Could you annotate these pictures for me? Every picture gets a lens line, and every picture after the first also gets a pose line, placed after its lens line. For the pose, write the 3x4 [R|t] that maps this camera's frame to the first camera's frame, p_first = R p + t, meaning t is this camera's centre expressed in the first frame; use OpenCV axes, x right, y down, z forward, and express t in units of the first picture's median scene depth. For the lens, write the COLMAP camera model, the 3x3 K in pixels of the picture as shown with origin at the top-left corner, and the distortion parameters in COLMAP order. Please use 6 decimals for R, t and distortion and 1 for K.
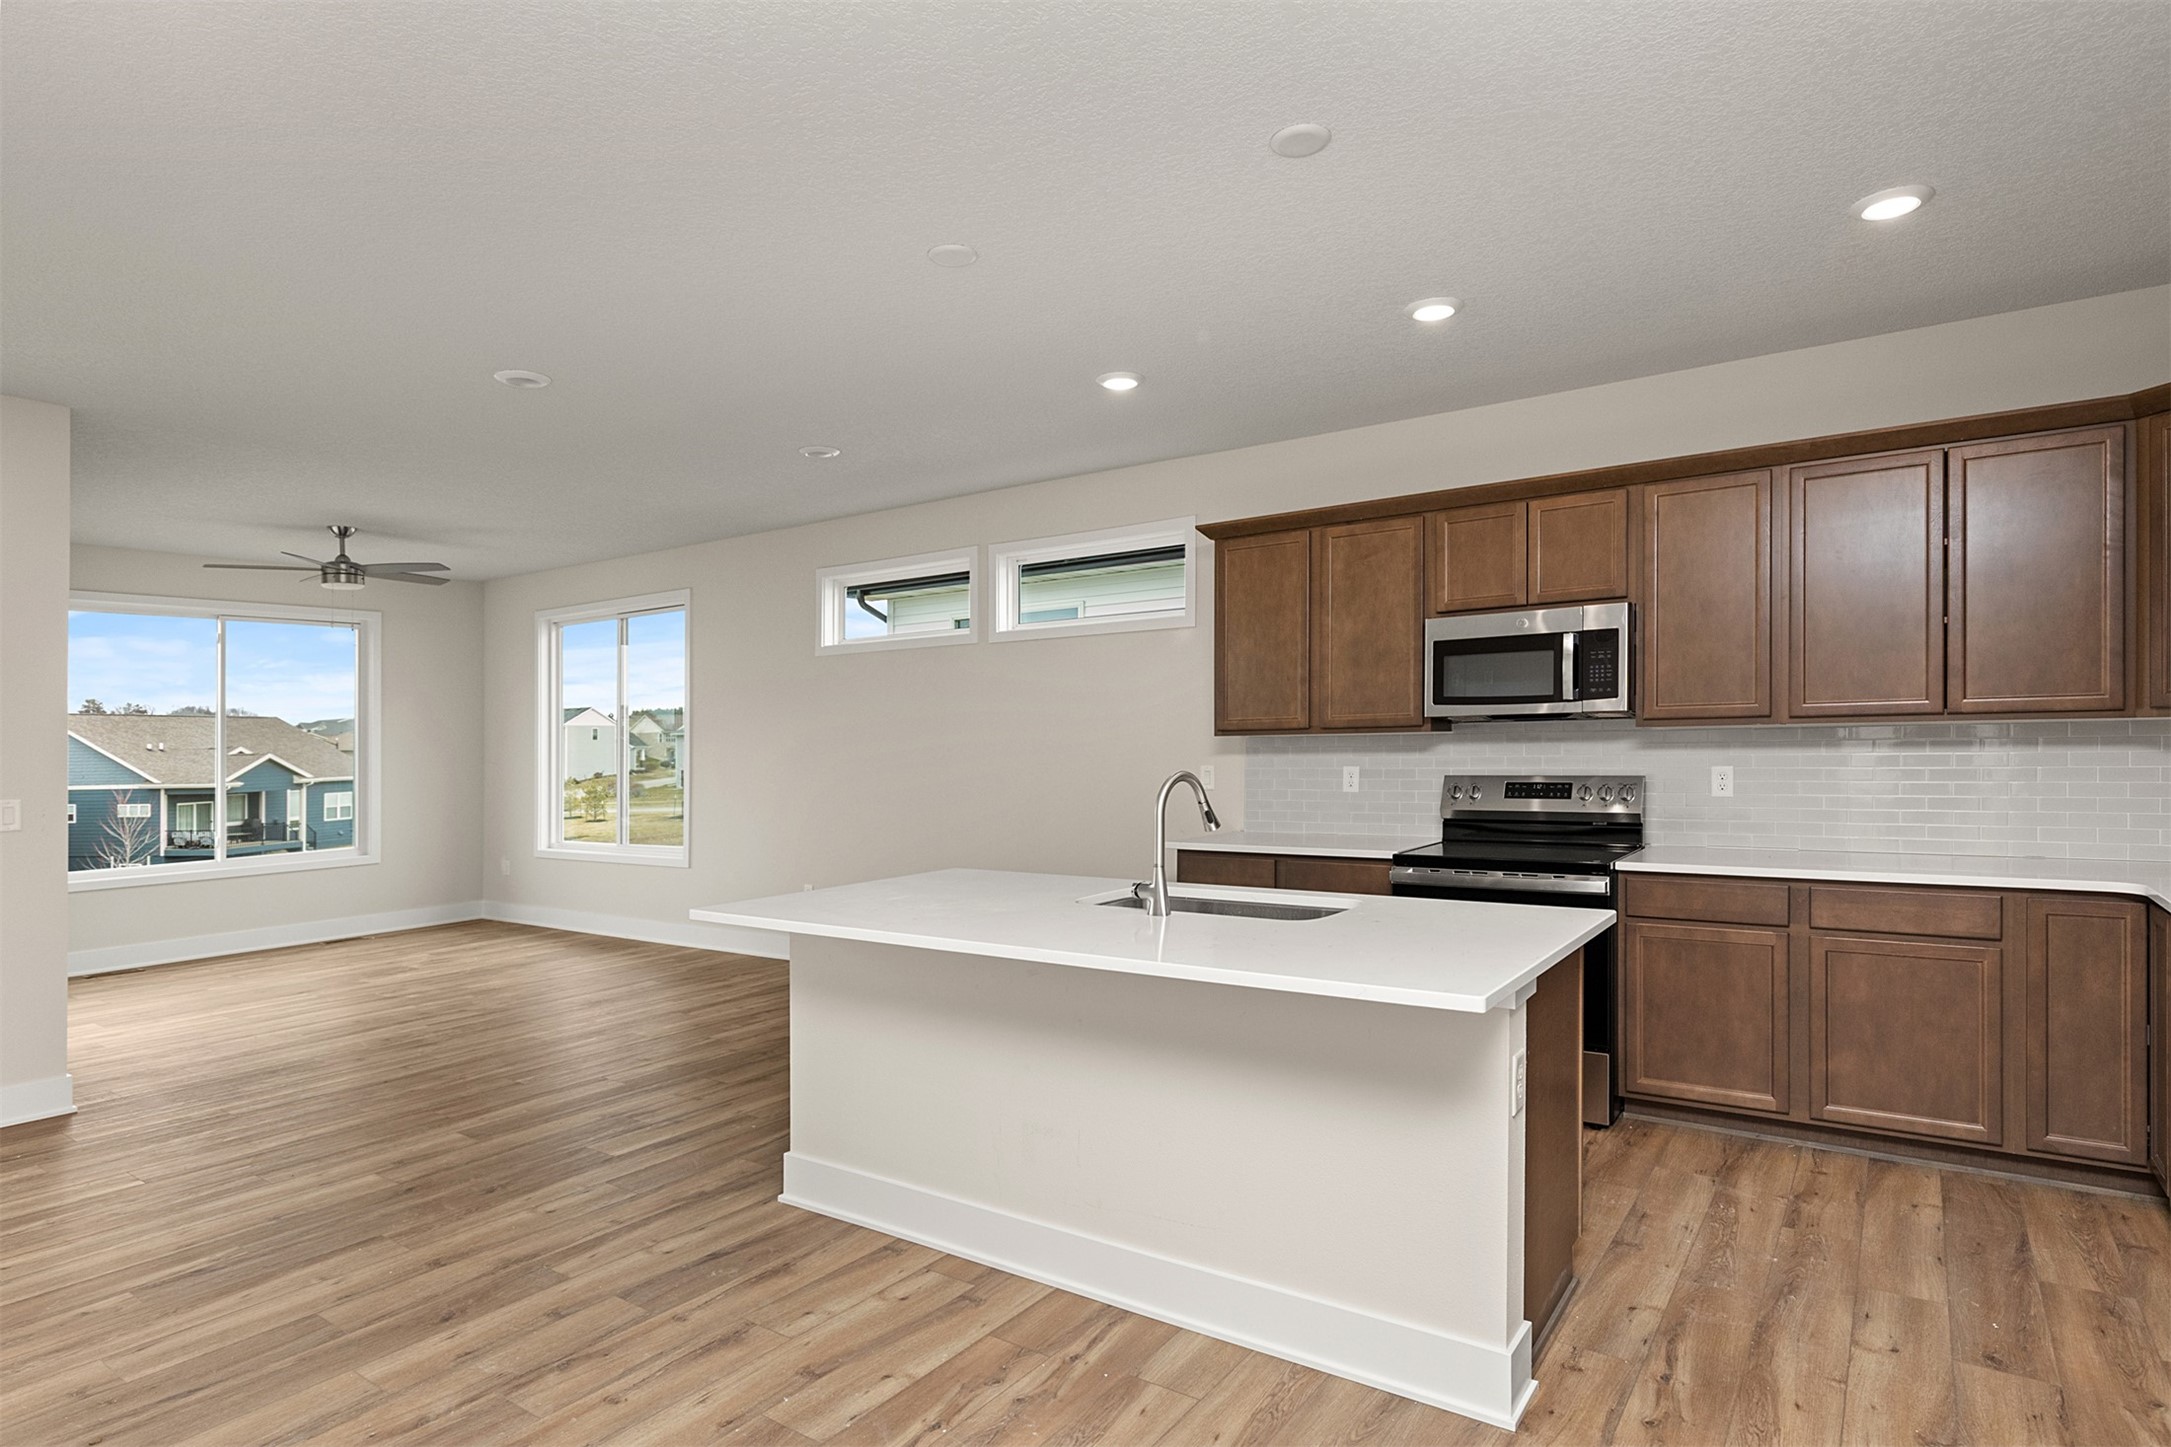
lens RADIAL K [[1140.4, 0, 1094.2], [0, 1140.4, 729.9], [0, 0, 1]] dist [-0.002245, -0.000540]
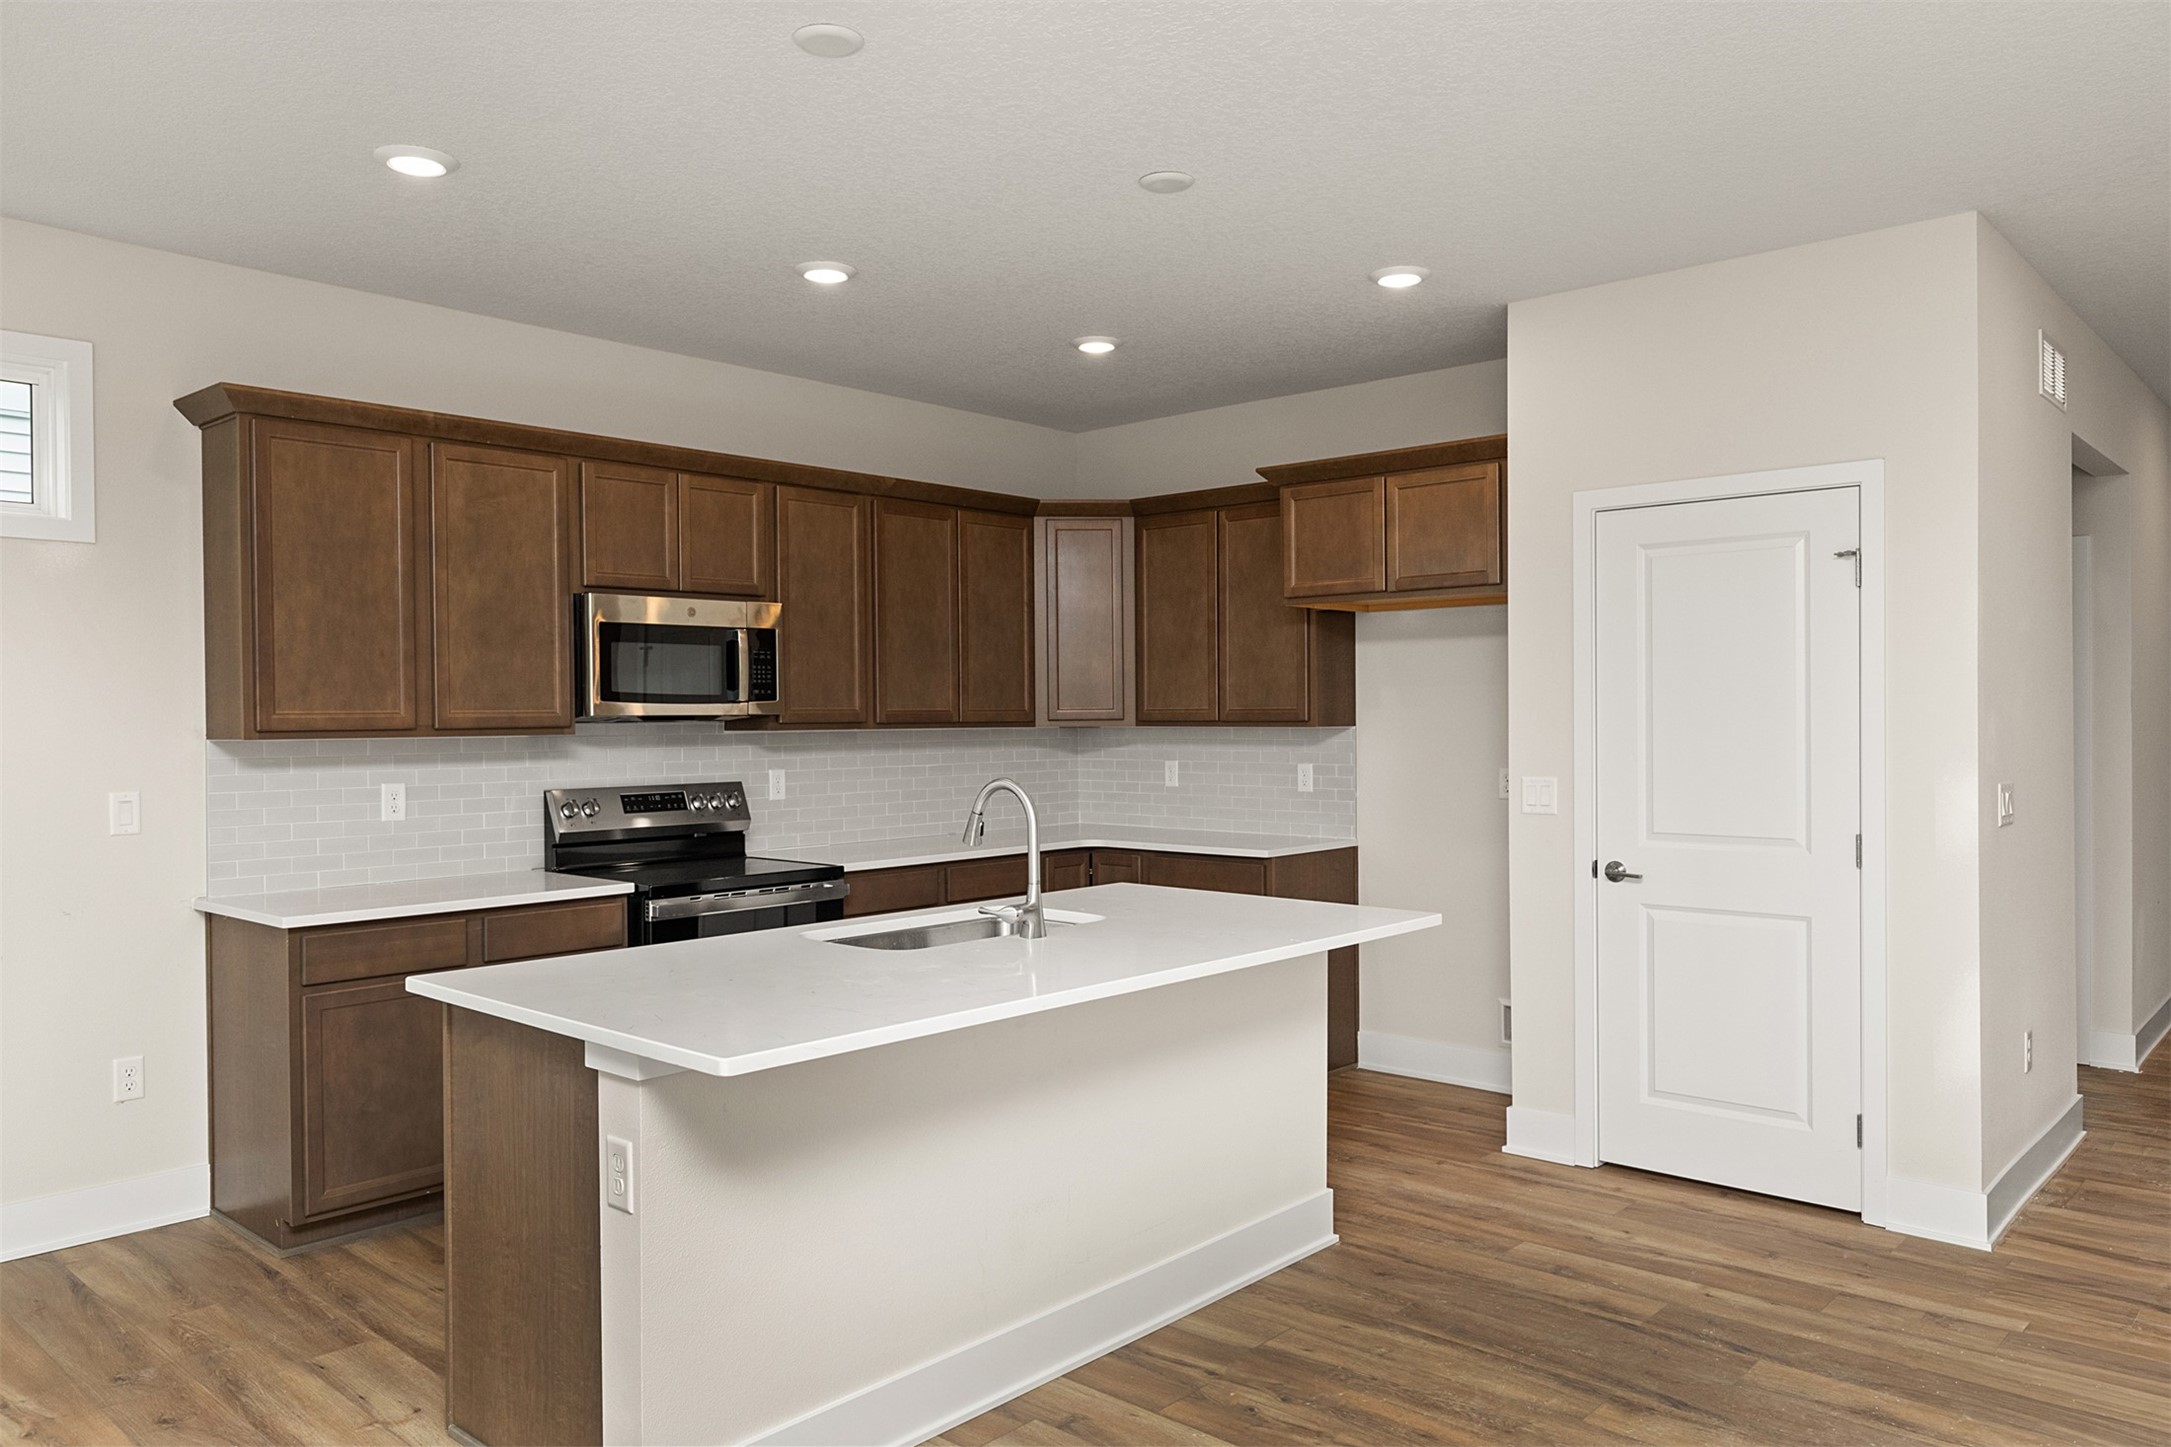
lens RADIAL K [[1534.9, 0, 1090.6], [0, 1534.9, 727.7], [0, 0, 1]] dist [0.003803, -0.000096]
pose [[0.120438, 0.016698, 0.992580, -0.732251], [0.004710, 0.999838, -0.017392, 0.017460], [-0.992710, 0.006770, 0.120340, 0.523135]]
